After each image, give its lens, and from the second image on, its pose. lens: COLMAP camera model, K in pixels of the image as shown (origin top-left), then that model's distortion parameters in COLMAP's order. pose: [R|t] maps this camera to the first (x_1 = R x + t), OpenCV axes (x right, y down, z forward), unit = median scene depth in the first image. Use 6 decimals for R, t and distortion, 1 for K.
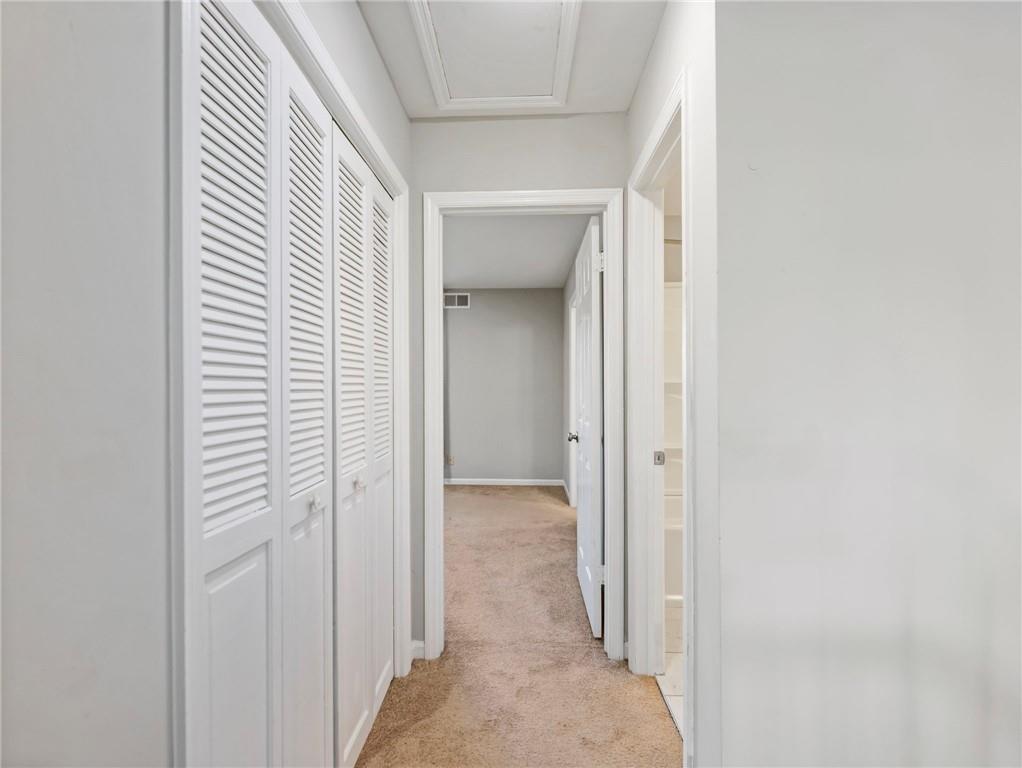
lens RADIAL K [[468.1, 0, 506.0], [0, 468.1, 386.9], [0, 0, 1]] dist [-0.001283, -0.000283]
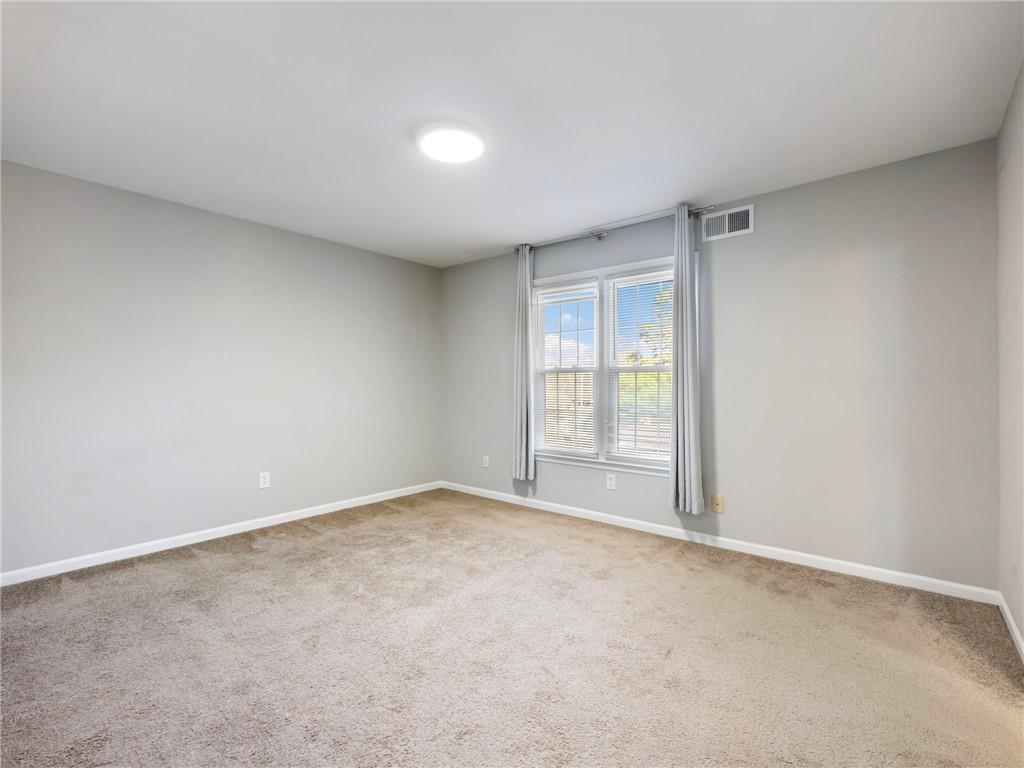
lens RADIAL K [[469.0, 0, 507.0], [0, 469.0, 386.9], [0, 0, 1]] dist [-0.001283, -0.000283]
pose [[0.789732, -0.002941, -0.613445, 0.030965], [0.006319, 0.999974, 0.003340, 0.008831], [0.613420, -0.006514, 0.789730, 0.392066]]
